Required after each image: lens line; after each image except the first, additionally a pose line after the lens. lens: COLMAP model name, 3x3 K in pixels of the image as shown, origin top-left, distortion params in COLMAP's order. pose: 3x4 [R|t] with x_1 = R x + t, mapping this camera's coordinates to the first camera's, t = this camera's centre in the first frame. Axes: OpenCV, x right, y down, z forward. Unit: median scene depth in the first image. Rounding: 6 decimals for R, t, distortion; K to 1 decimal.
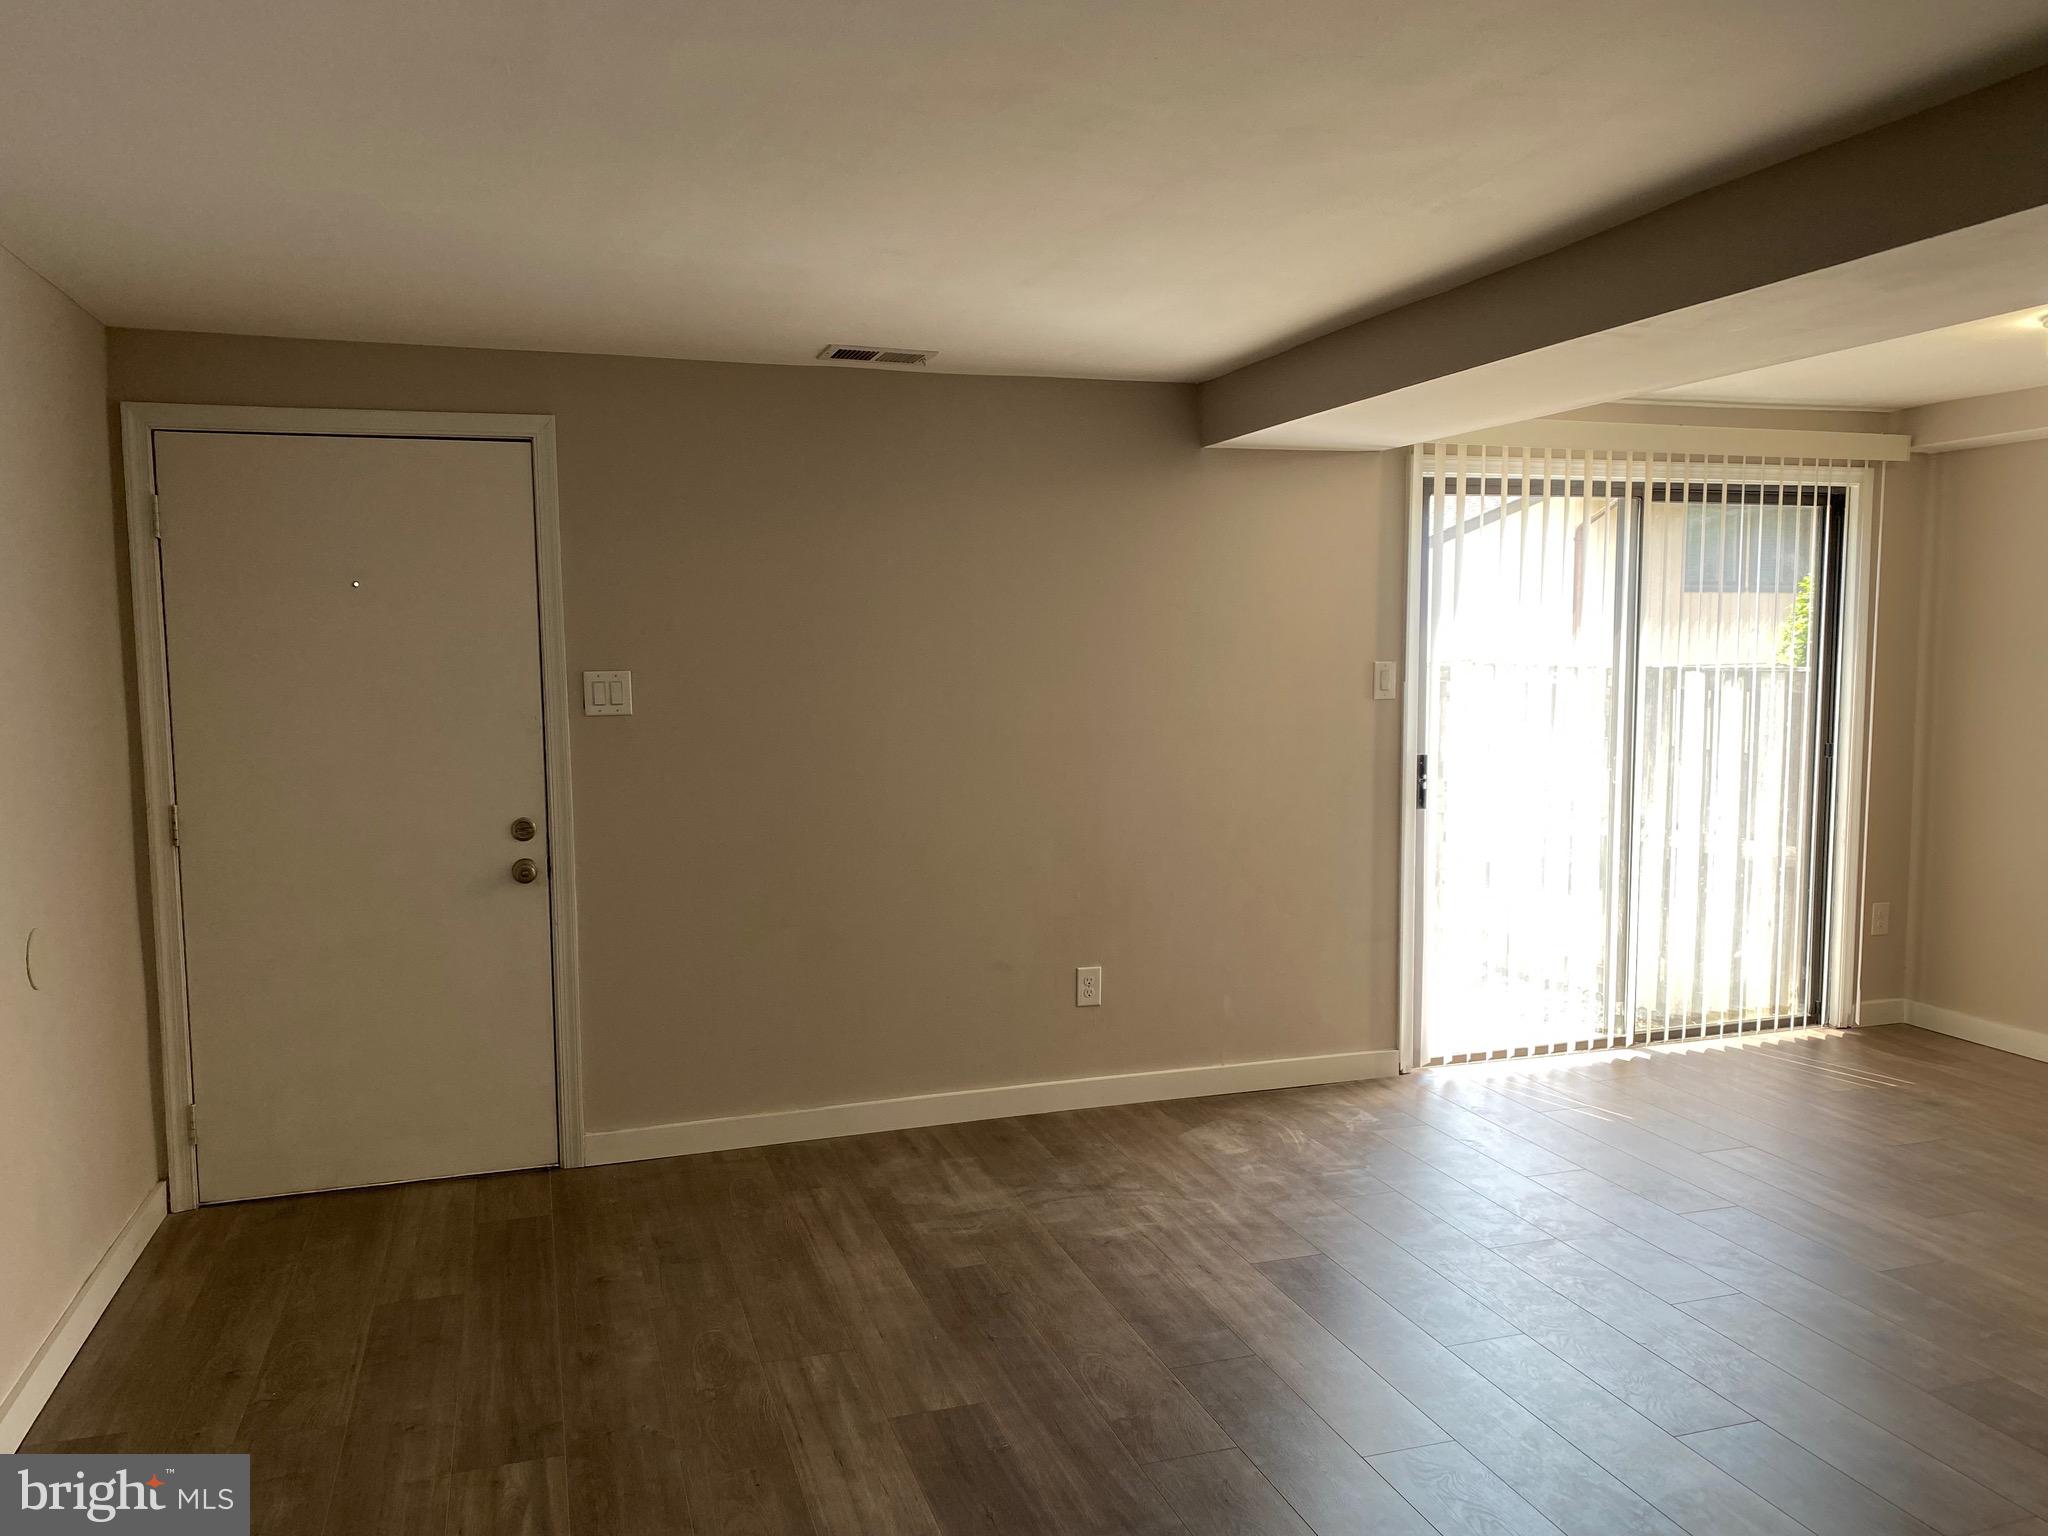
lens RADIAL K [[1549.2, 0, 1023.0], [0, 1549.2, 772.7], [0, 0, 1]] dist [-0.001251, 0.000849]
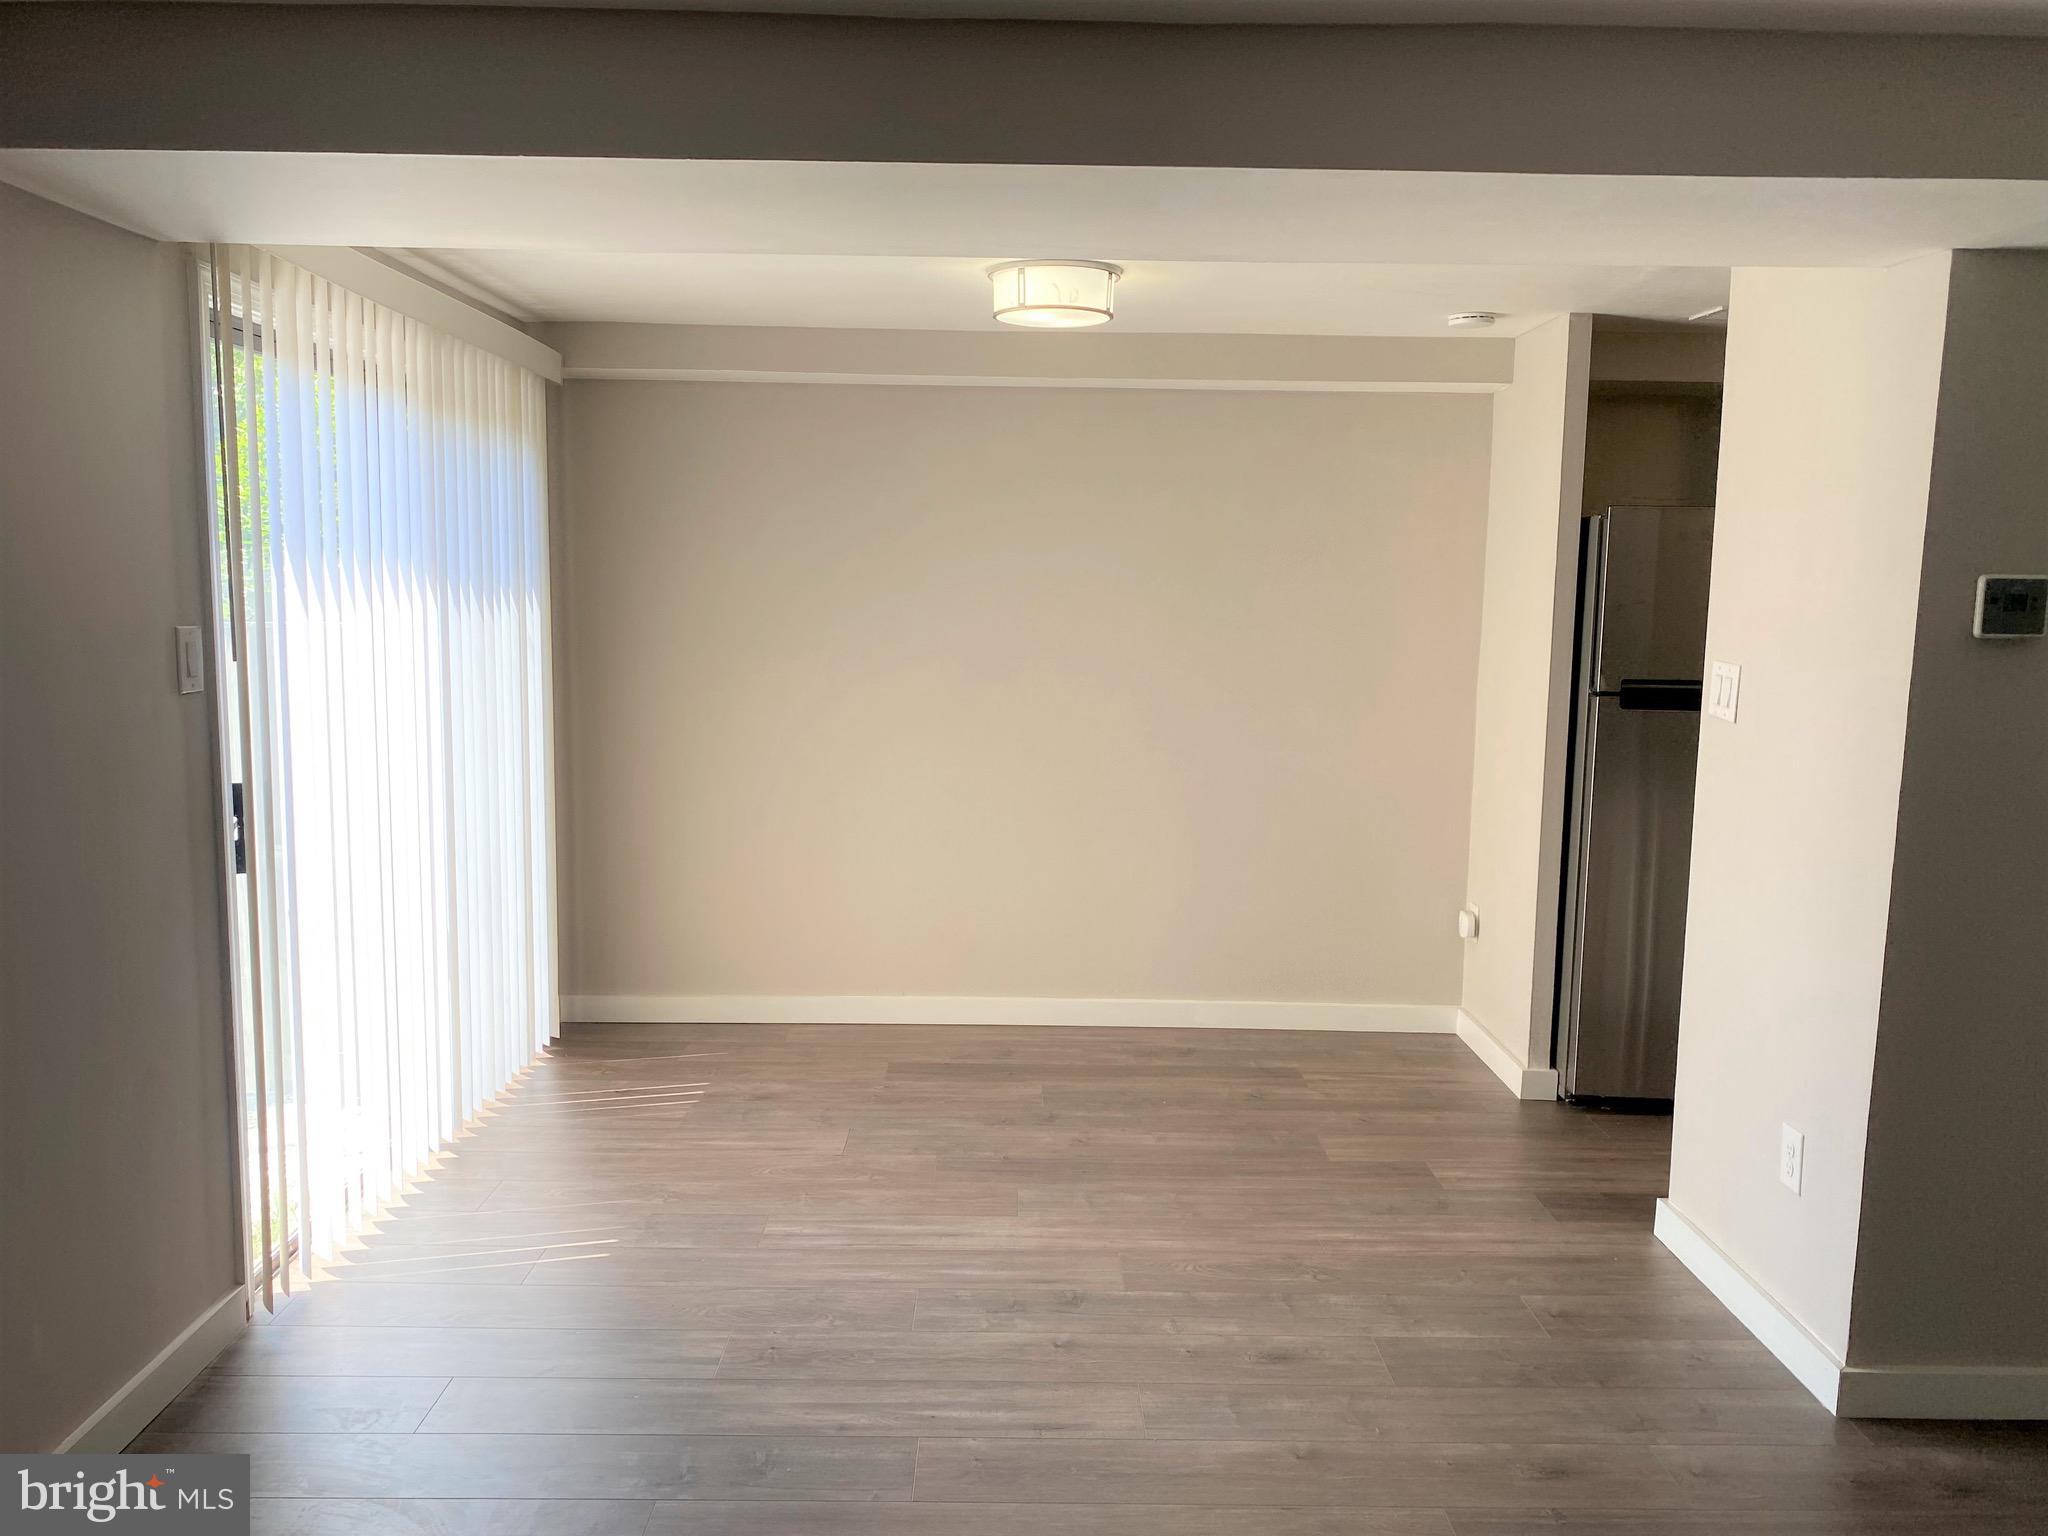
lens RADIAL K [[1549.2, 0, 1025.2], [0, 1549.2, 766.8], [0, 0, 1]] dist [-0.001251, 0.000849]
pose [[0.299553, -0.102908, 0.948514, -0.212507], [0.072007, 0.993769, 0.085078, -0.047534], [-0.951359, 0.042814, 0.305096, 0.543089]]
